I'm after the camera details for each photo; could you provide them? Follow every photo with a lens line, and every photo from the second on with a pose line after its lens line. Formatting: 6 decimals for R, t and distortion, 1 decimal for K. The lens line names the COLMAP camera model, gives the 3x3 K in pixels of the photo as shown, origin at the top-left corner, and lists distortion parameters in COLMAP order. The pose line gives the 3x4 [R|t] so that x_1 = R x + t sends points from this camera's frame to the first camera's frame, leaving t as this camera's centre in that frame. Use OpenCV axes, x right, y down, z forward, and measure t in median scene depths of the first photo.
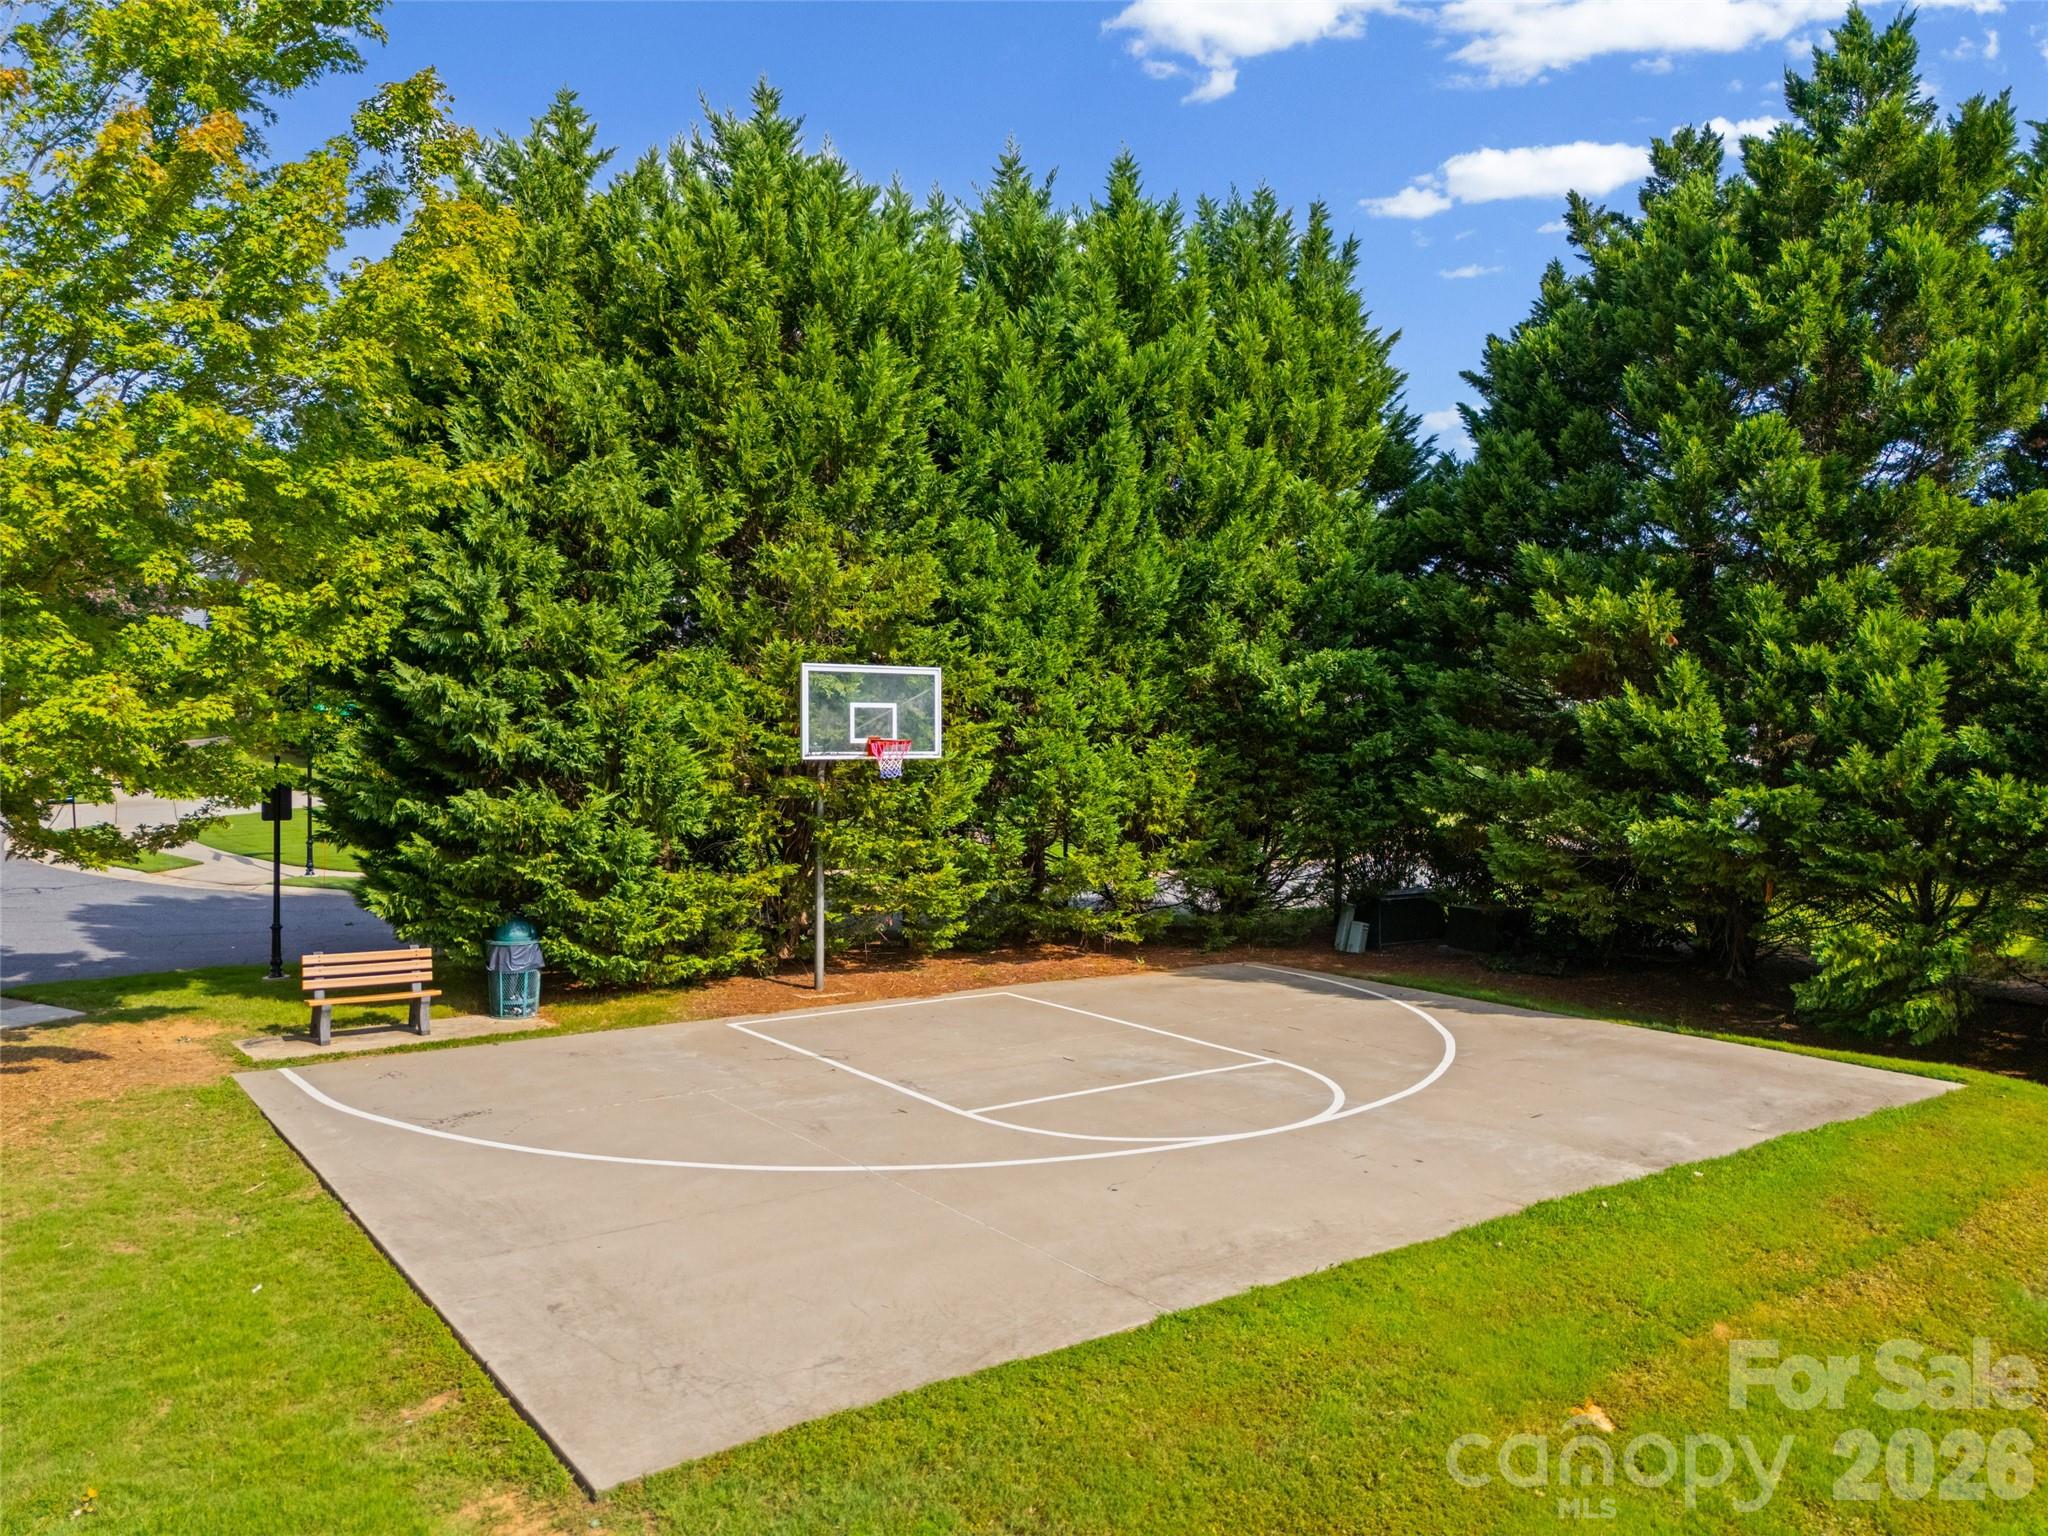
lens RADIAL K [[1494.8, 0, 1024.0], [0, 1494.8, 768.0], [0, 0, 1]] dist [0.036995, 0.001377]
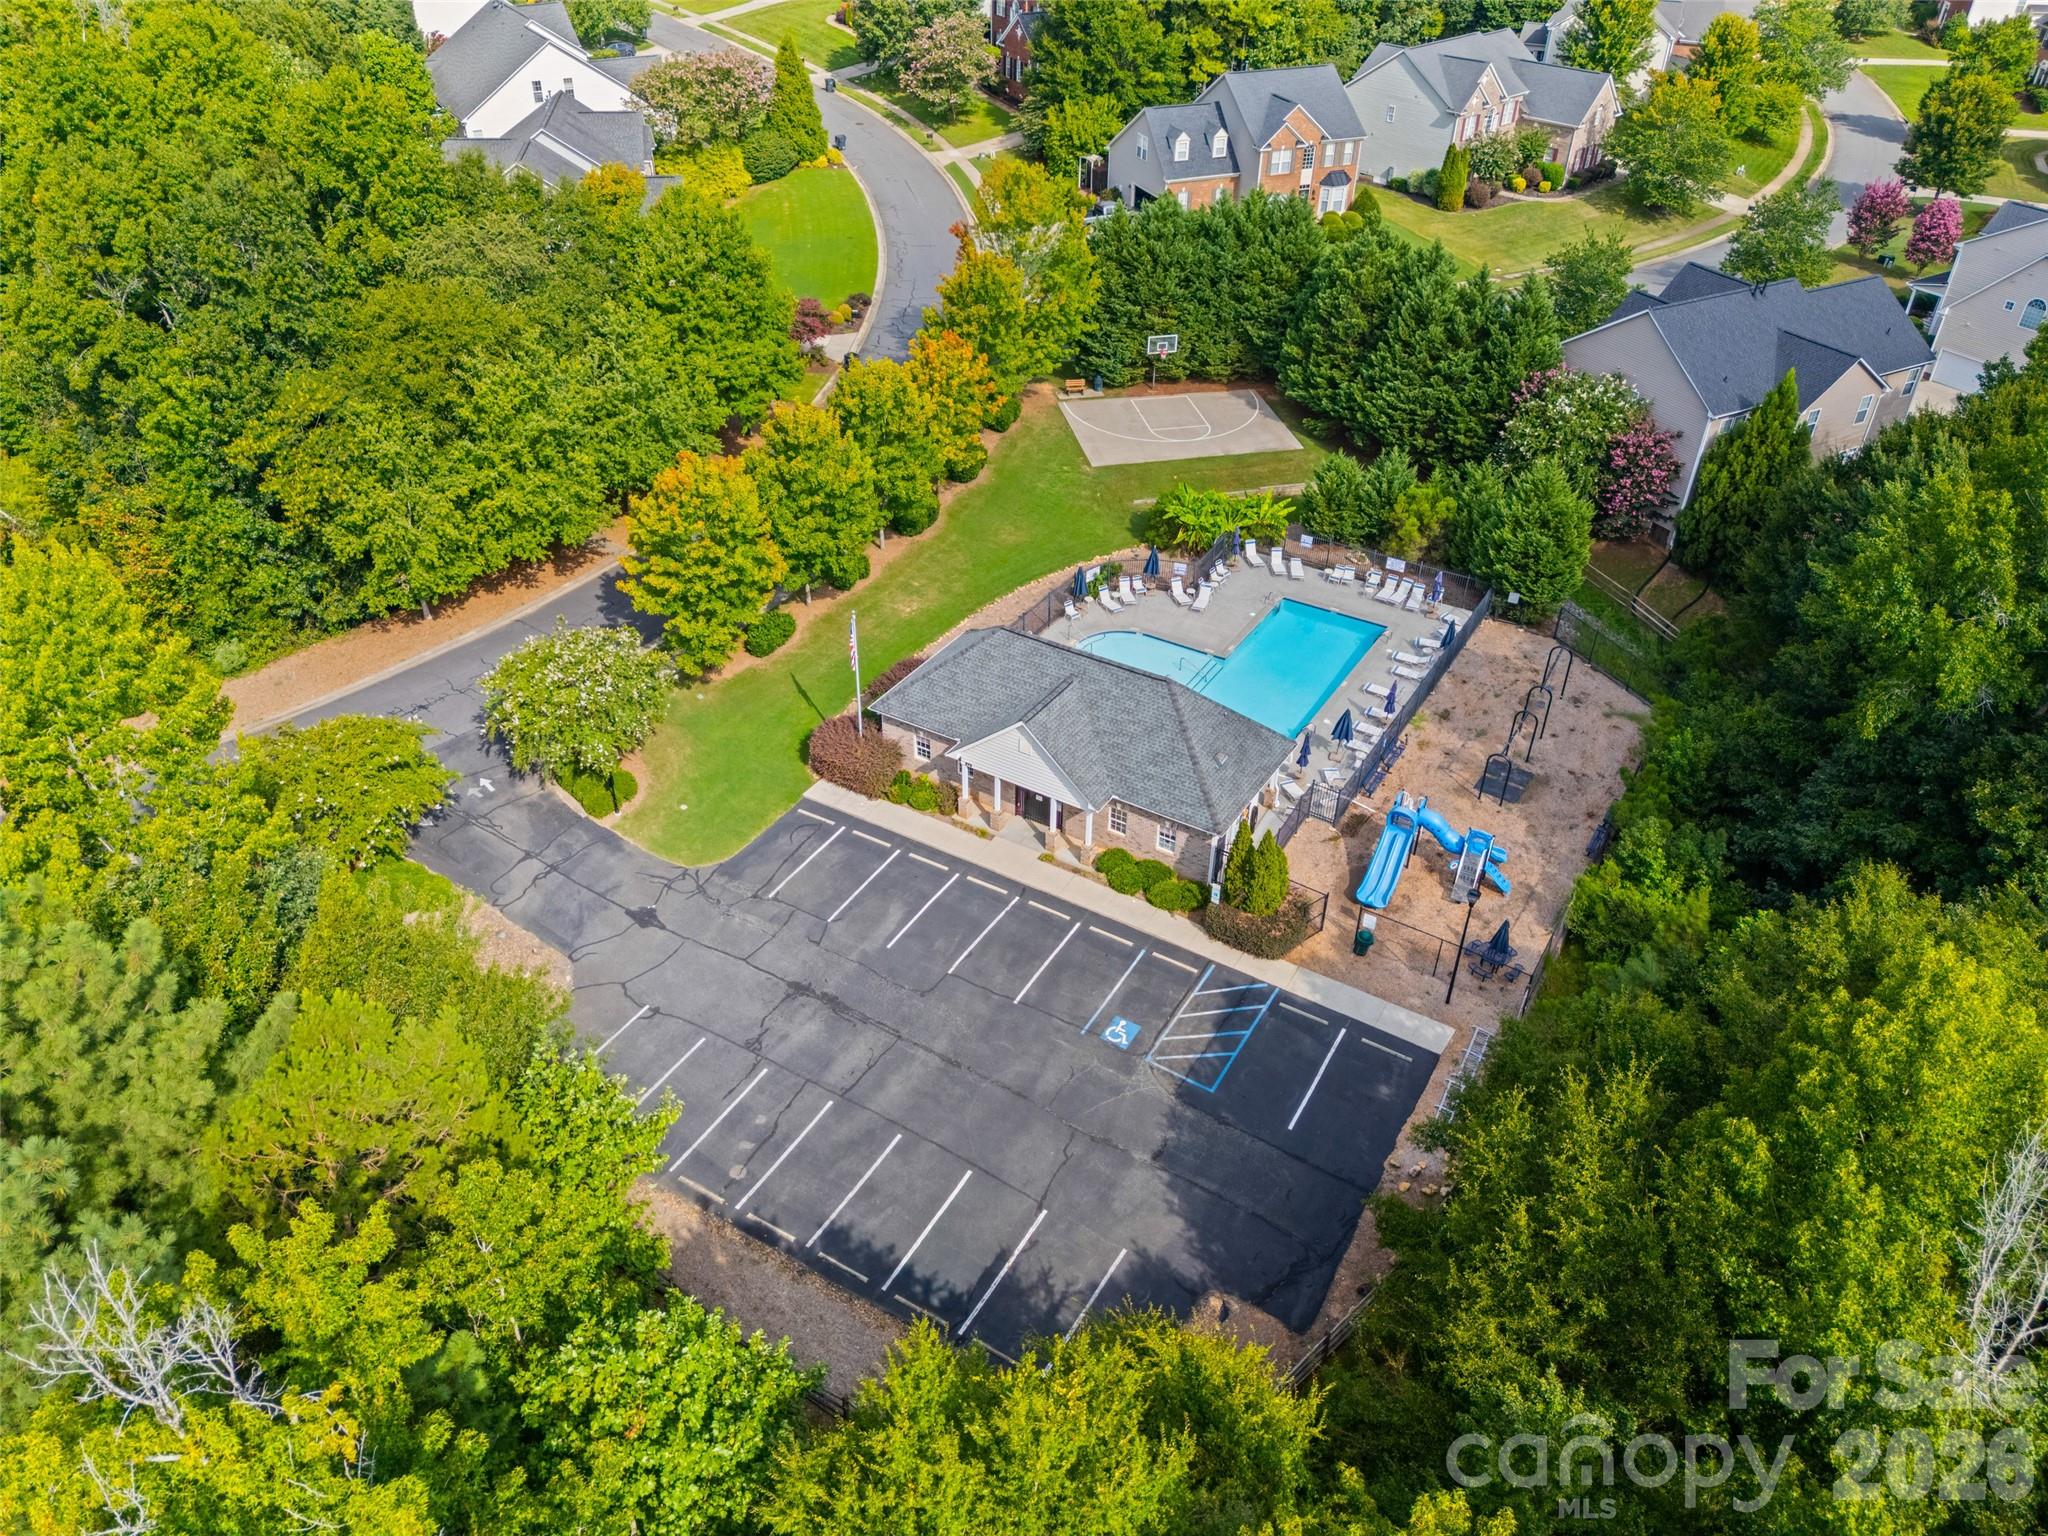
lens RADIAL K [[1494.8, 0, 1024.0], [0, 1494.8, 768.0], [0, 0, 1]] dist [0.036995, 0.001377]
pose [[0.910211, 0.252558, -0.328225, 1.604432], [-0.015652, 0.812946, 0.582128, -1.937884], [0.413850, -0.524722, 0.743905, -4.030809]]
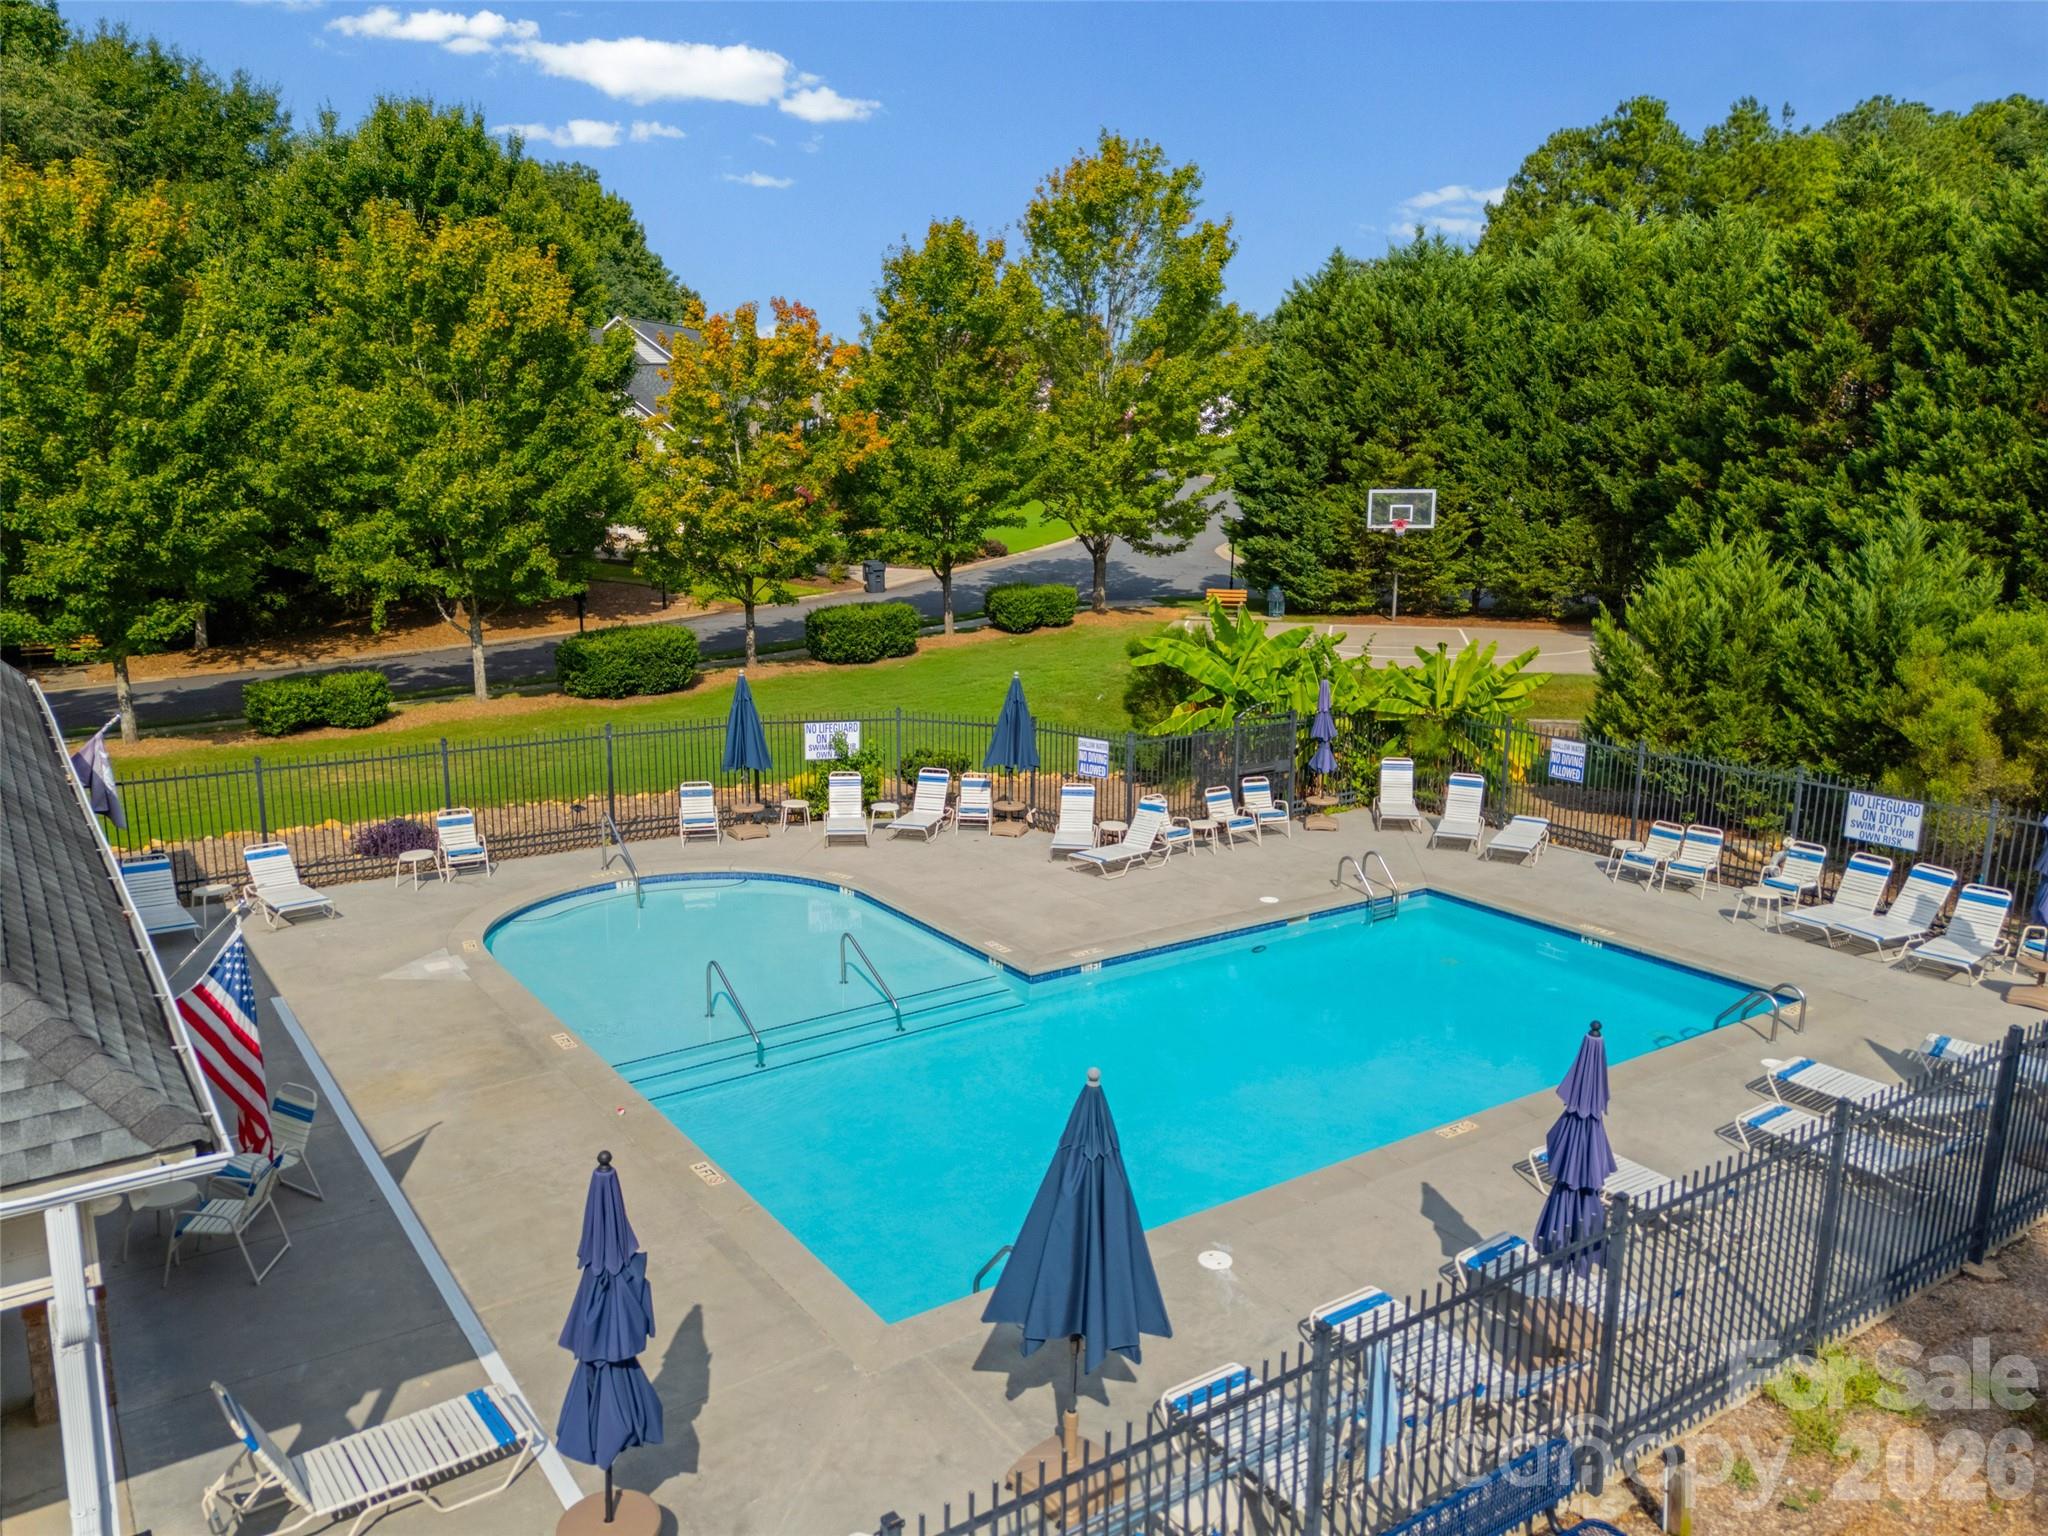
lens RADIAL K [[1494.8, 0, 1024.0], [0, 1494.8, 768.0], [0, 0, 1]] dist [0.036995, 0.001377]
pose [[0.653424, 0.146747, -0.742632, 1.427446], [-0.010420, 0.982681, 0.185014, -0.069769], [0.756921, -0.113154, 0.643636, -1.157453]]
